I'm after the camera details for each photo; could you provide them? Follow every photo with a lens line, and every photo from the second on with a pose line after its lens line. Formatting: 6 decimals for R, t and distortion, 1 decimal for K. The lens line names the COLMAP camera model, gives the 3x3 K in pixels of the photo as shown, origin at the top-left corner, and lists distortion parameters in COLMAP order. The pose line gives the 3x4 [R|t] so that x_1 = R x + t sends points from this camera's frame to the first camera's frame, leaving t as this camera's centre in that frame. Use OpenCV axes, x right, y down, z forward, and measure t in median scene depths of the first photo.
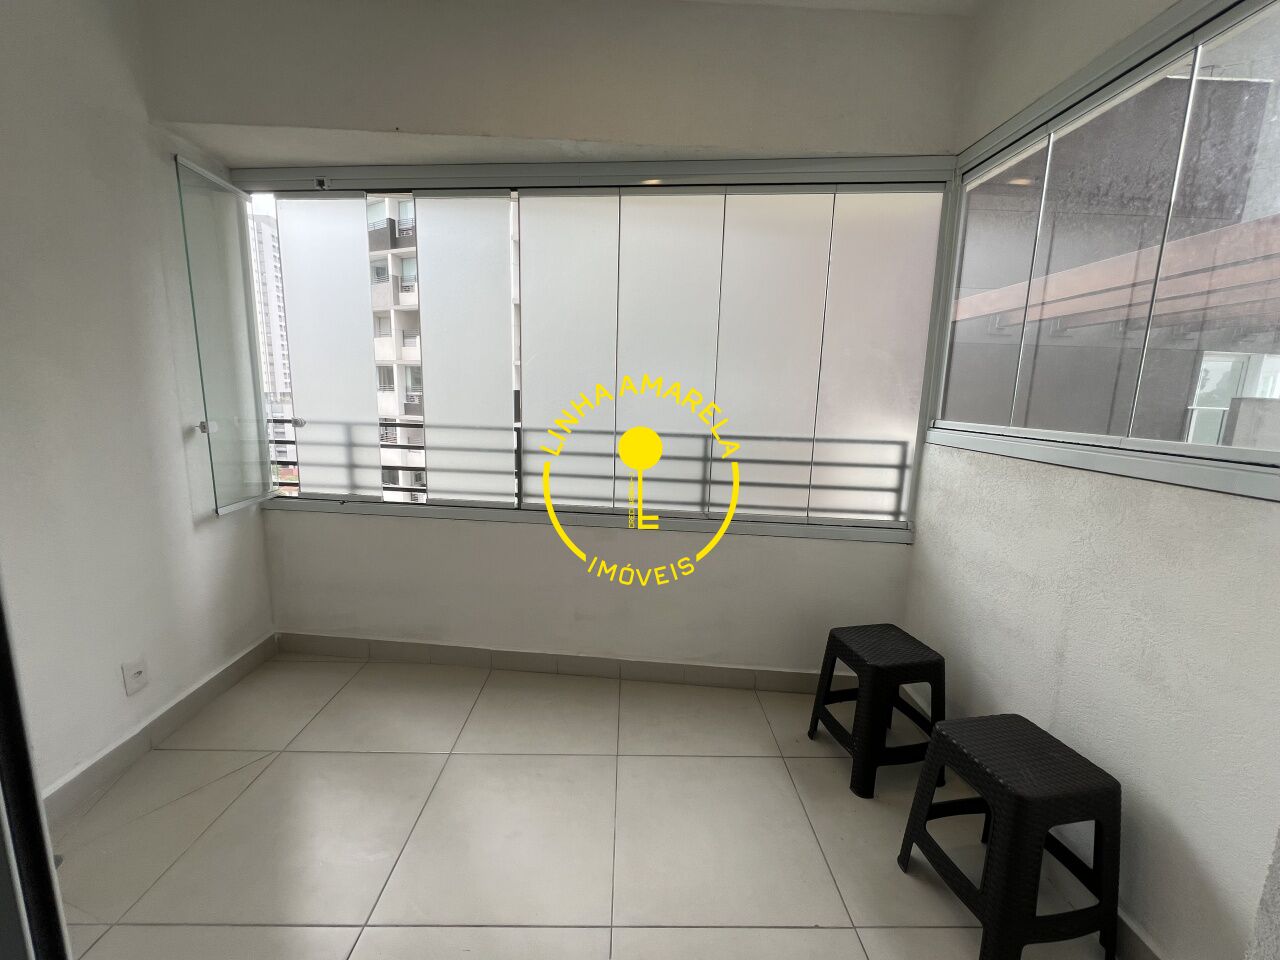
lens RADIAL K [[509.1, 0, 636.0], [0, 509.1, 479.0], [0, 0, 1]] dist [-0.000139, -0.000275]
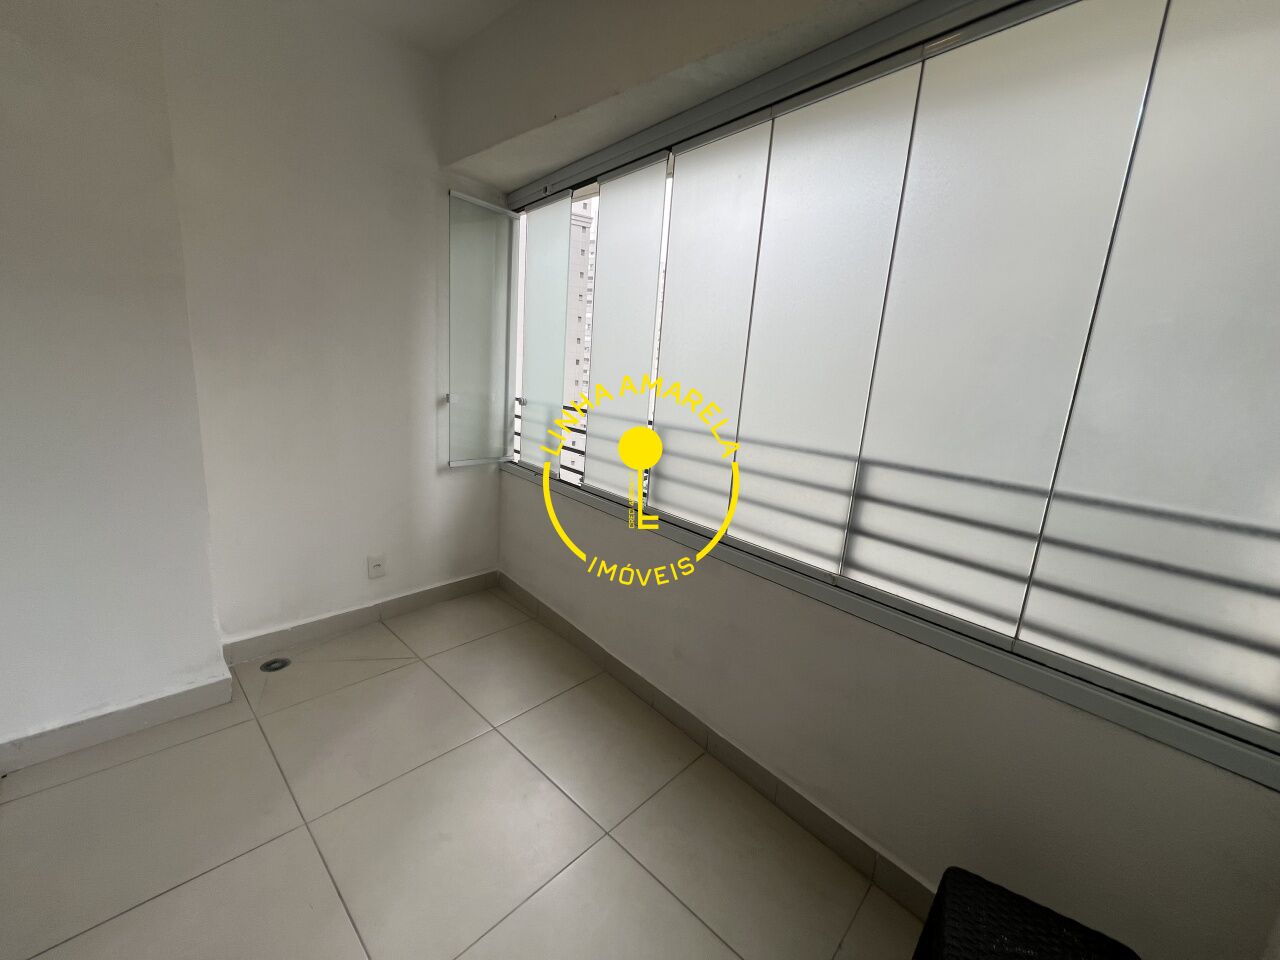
lens RADIAL K [[509.1, 0, 636.0], [0, 509.1, 479.0], [0, 0, 1]] dist [-0.000139, -0.000275]
pose [[0.722203, 0.163714, -0.672027, 0.398044], [-0.172274, 0.983542, 0.054466, -0.049669], [0.669884, 0.076437, 0.738521, 0.361325]]
